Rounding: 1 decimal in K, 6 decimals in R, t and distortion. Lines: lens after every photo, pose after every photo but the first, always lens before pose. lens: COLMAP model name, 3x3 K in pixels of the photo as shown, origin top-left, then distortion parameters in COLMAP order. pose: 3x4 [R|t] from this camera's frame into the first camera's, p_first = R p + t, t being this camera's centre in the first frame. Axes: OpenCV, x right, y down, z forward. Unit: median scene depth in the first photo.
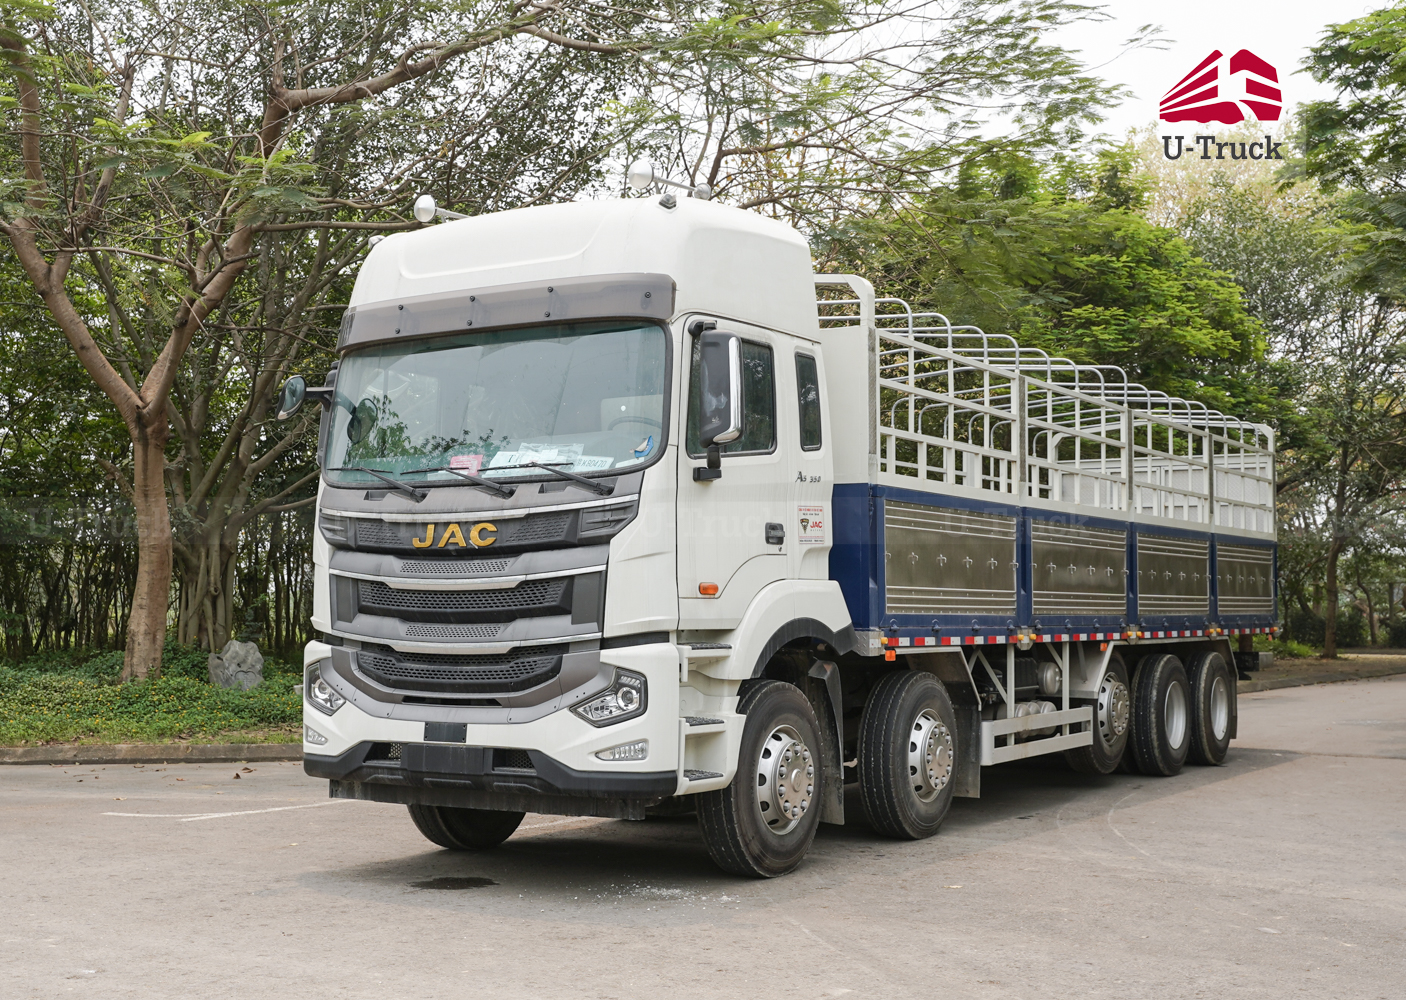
lens RADIAL K [[1773.9, 0, 705.4], [0, 1773.9, 499.9], [0, 0, 1]] dist [0.001459, 0.000000]
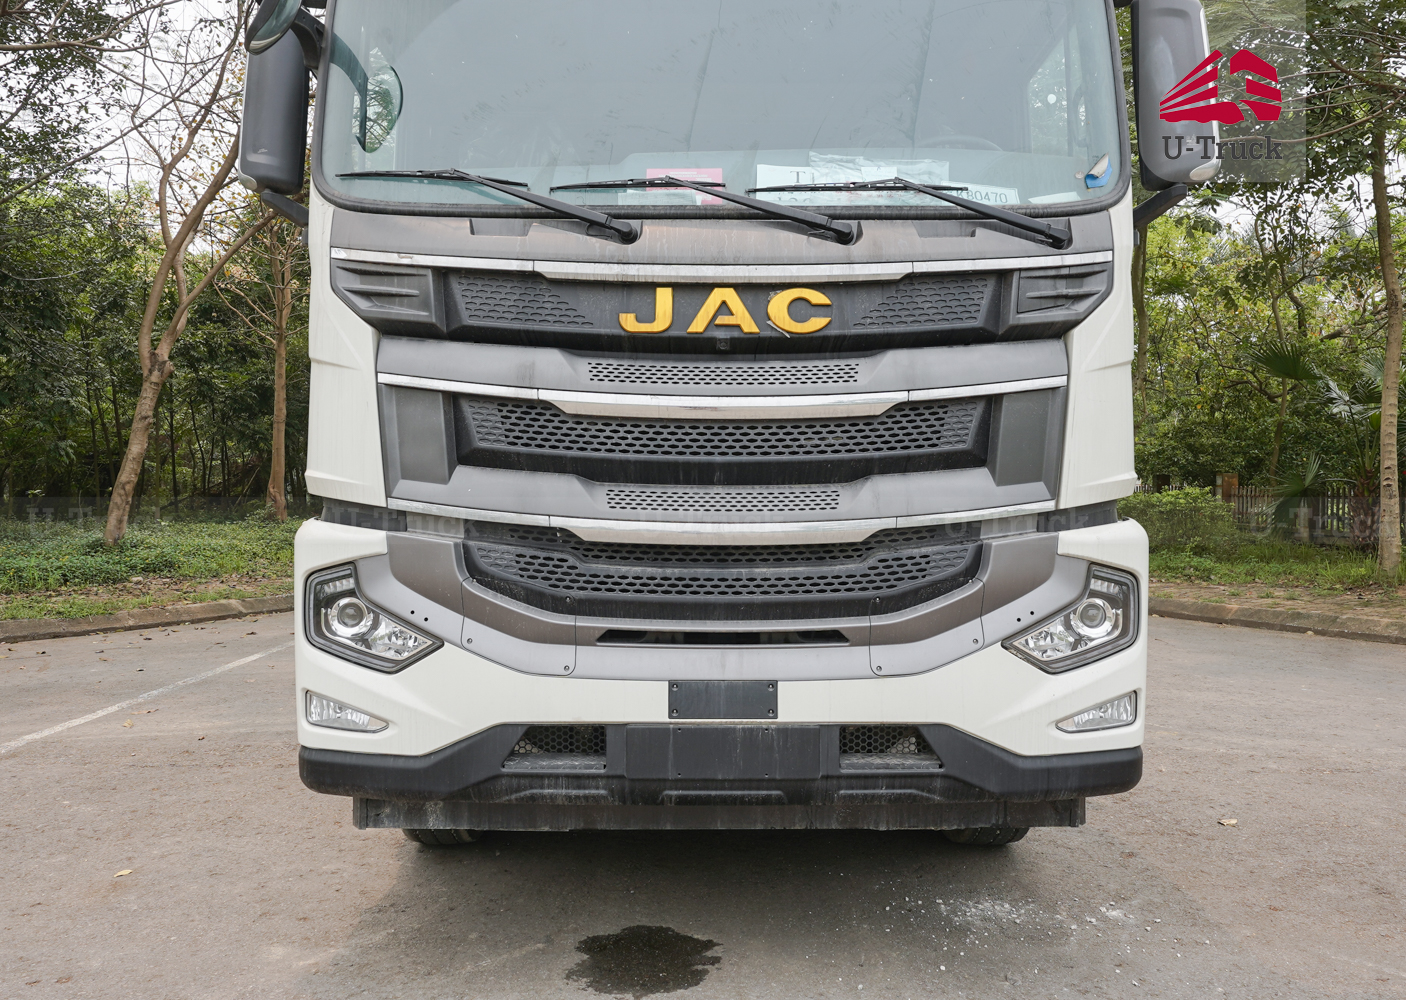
lens RADIAL K [[1119.0, 0, 699.1], [0, 1119.0, 494.6], [0, 0, 1]] dist [-0.015609, 0.008330]
pose [[0.846535, -0.005422, 0.532305, -0.326353], [-0.034466, 0.997292, 0.064971, 0.053185], [-0.531215, -0.073347, 0.844056, 0.750195]]
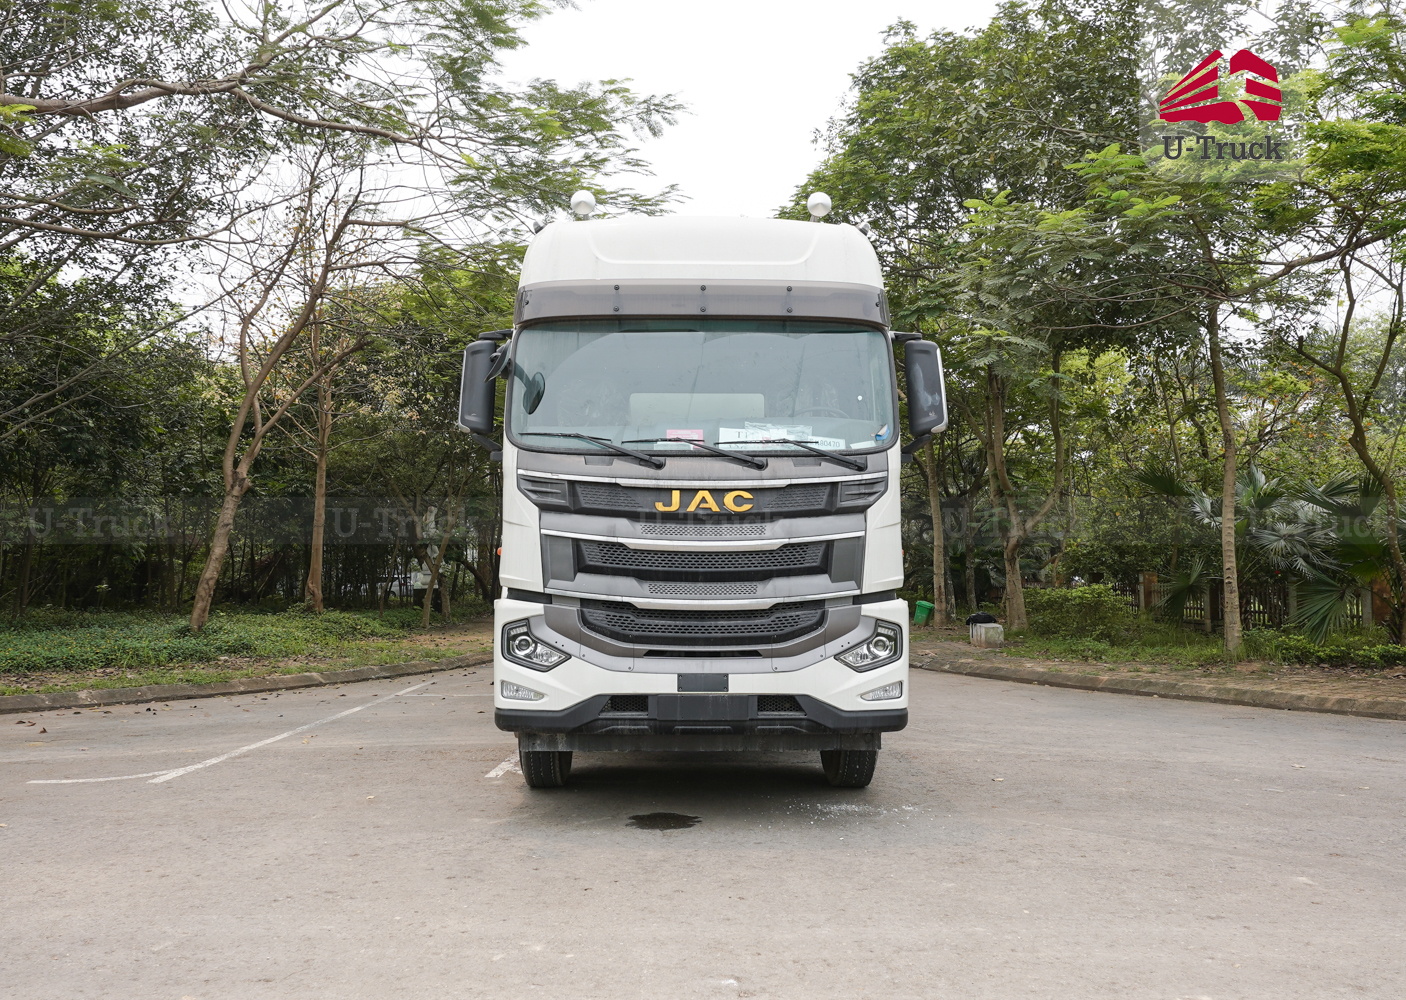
lens RADIAL K [[1119.0, 0, 698.0], [0, 1119.0, 495.4], [0, 0, 1]] dist [-0.015609, 0.008330]
pose [[0.838593, 0.042284, 0.543115, -0.532337], [-0.036912, 0.999102, -0.020791, 0.031699], [-0.543507, -0.002612, 0.839401, 0.435674]]
